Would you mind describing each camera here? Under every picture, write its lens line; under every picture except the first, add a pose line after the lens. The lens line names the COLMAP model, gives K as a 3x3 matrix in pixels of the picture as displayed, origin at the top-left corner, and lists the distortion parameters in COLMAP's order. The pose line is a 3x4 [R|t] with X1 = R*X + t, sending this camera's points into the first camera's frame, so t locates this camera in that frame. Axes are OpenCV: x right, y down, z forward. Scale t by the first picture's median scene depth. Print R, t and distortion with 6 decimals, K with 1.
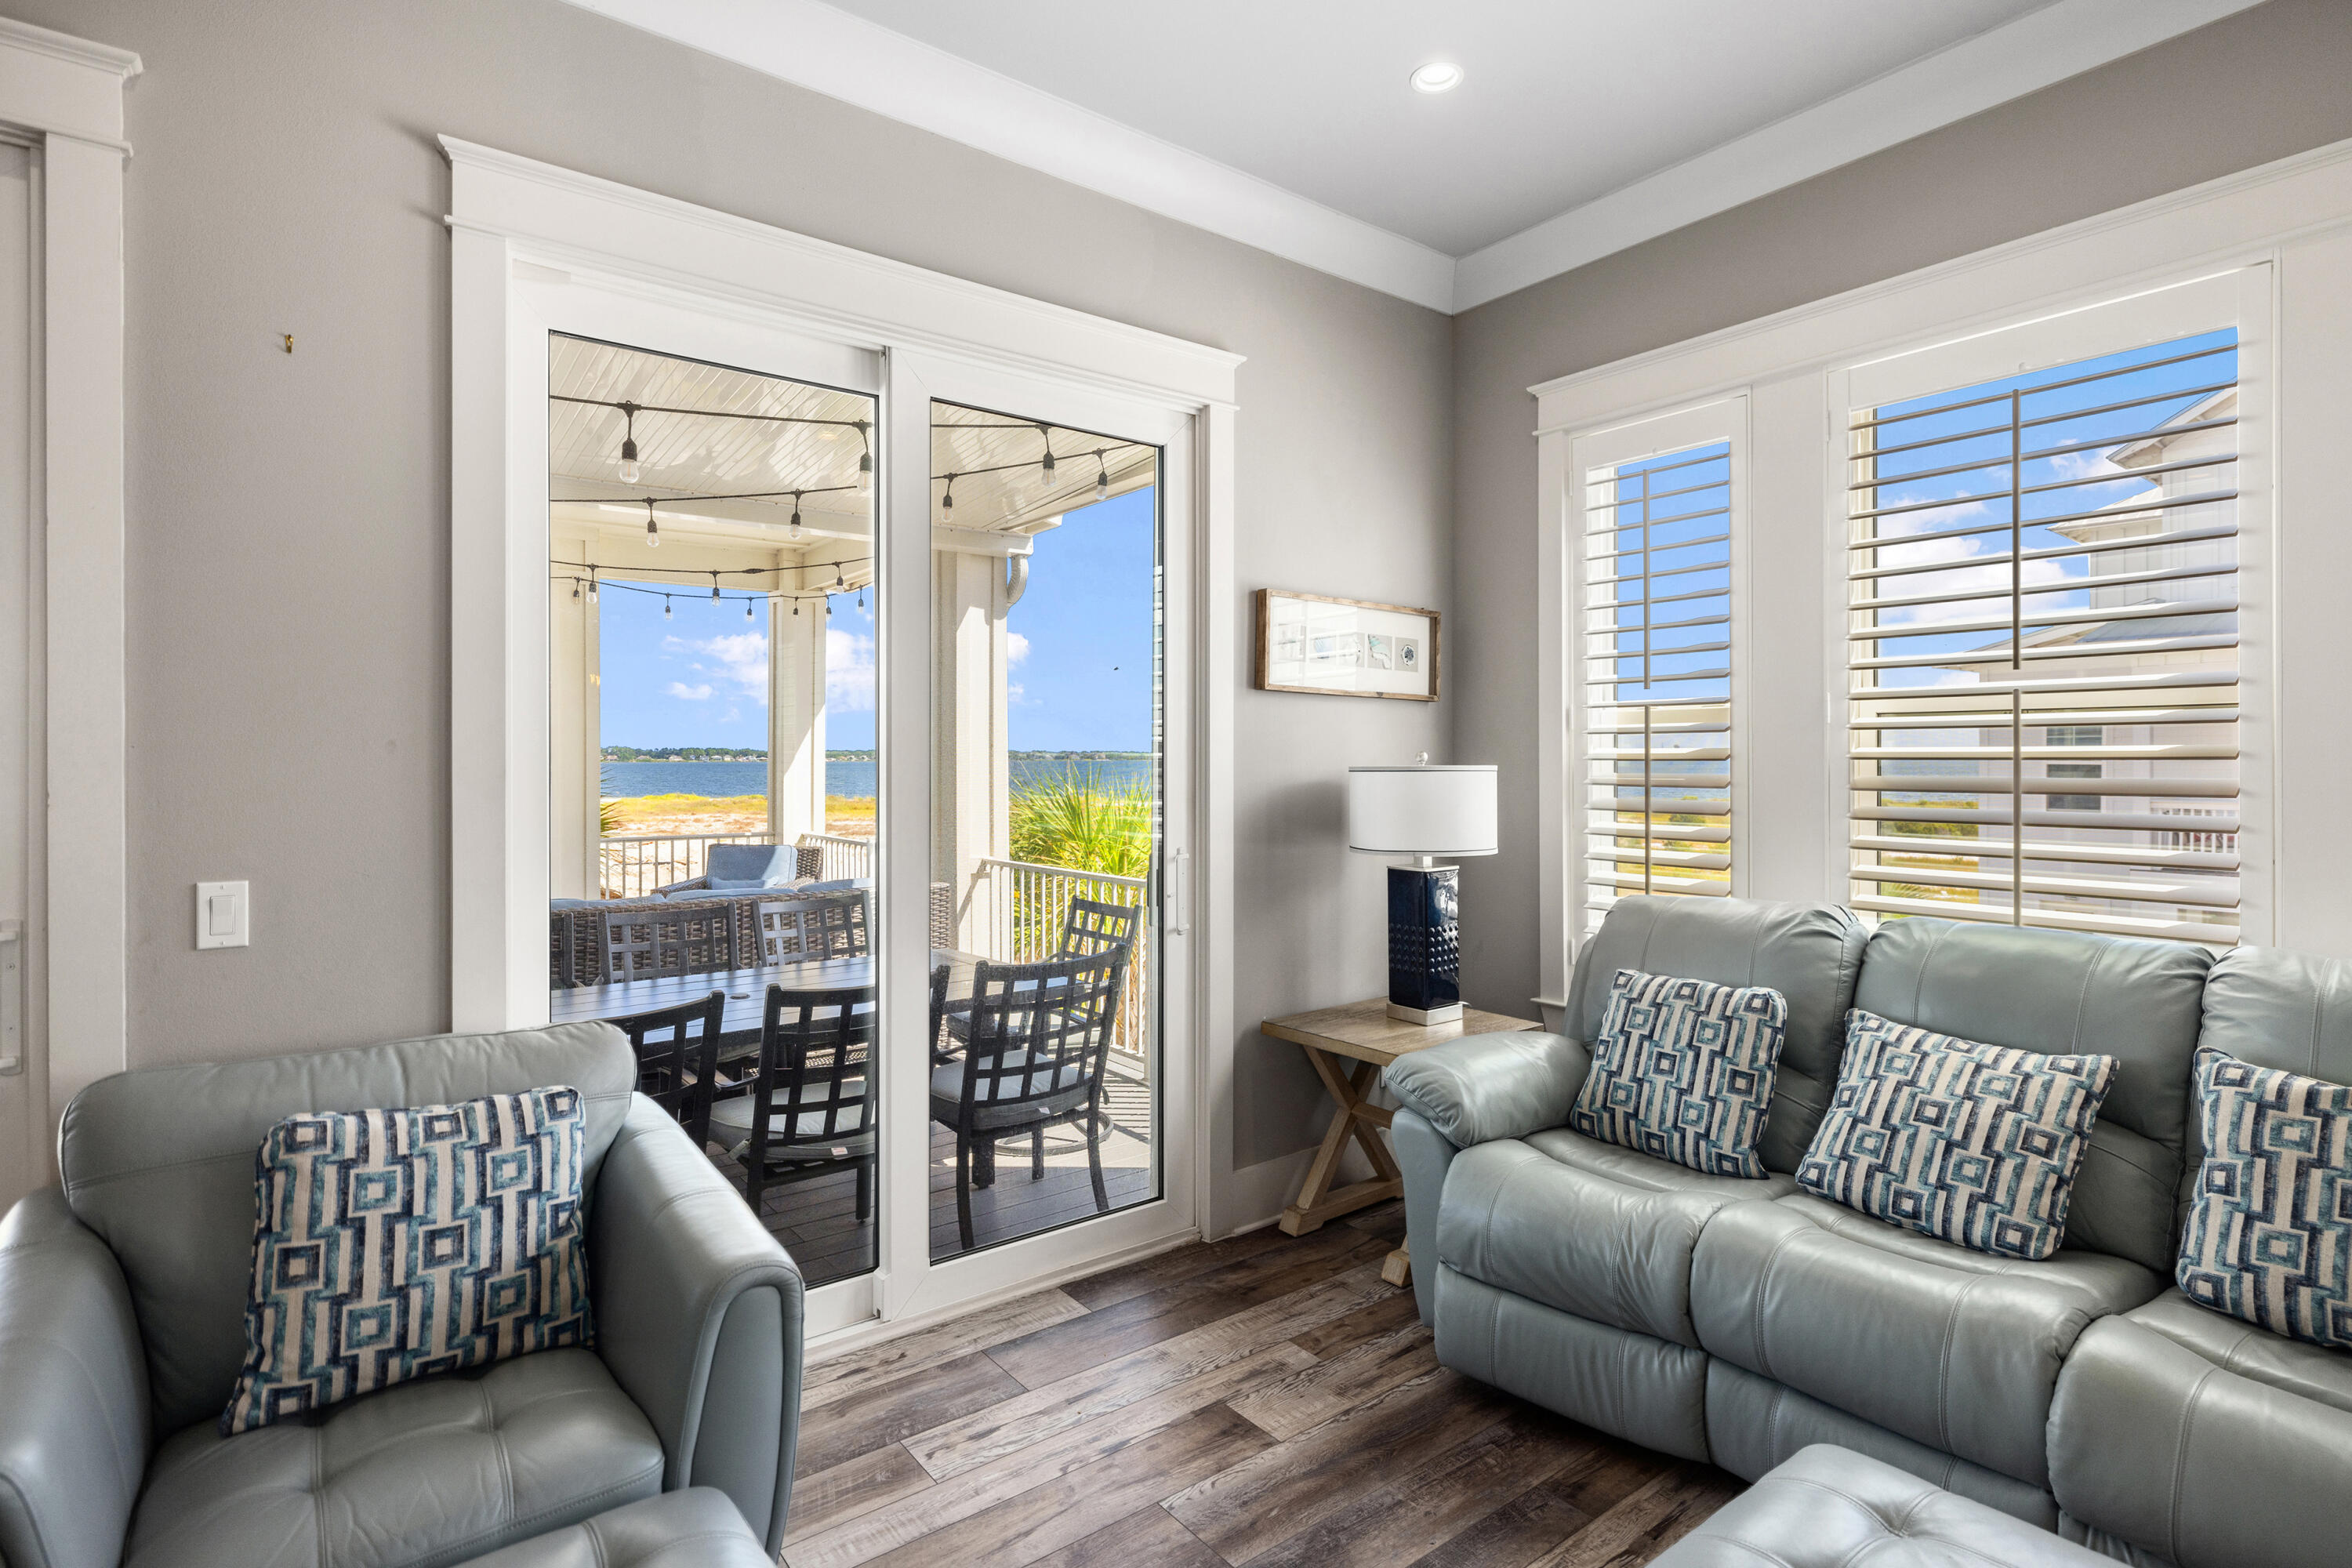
lens RADIAL K [[1161.4, 0, 1187.1], [0, 1161.4, 760.0], [0, 0, 1]] dist [0.000825, 0.000210]
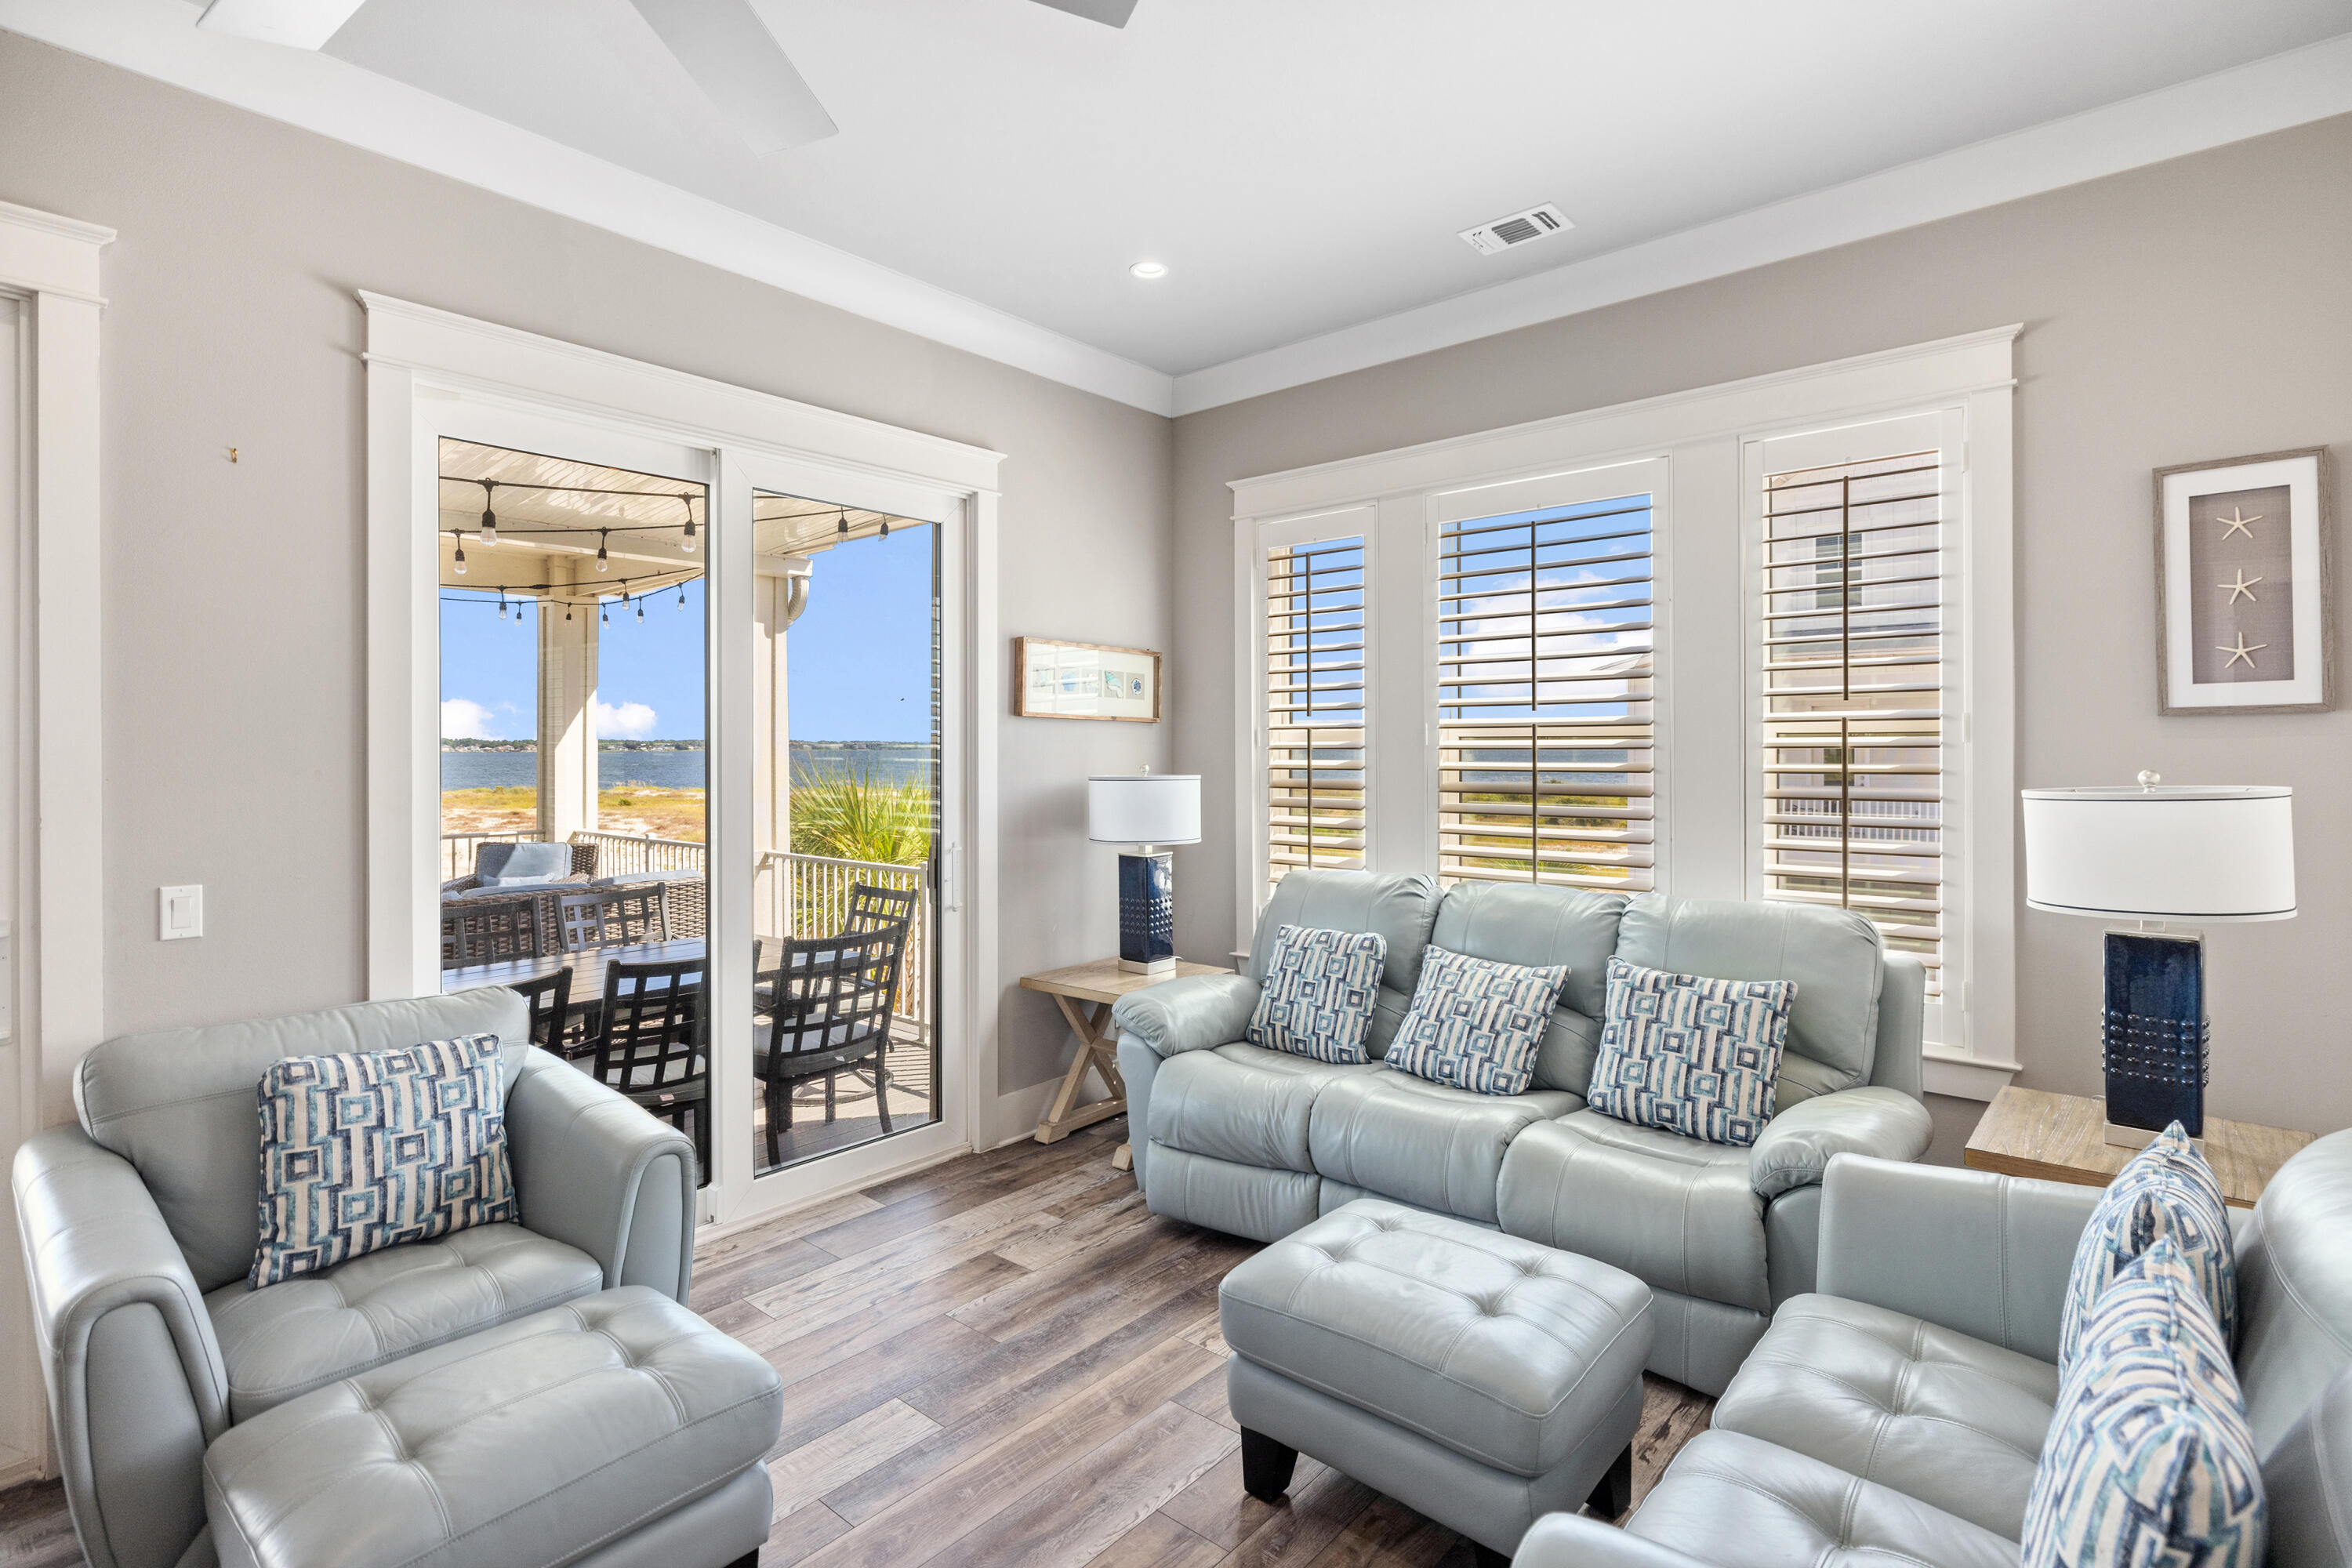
lens RADIAL K [[1116.0, 0, 1184.9], [0, 1116.0, 755.0], [0, 0, 1]] dist [-0.008569, 0.000384]
pose [[0.978734, -0.002704, 0.205116, -0.012320], [0.001790, 0.999988, 0.004639, -0.030965], [-0.205126, -0.004173, 0.978727, -0.304747]]
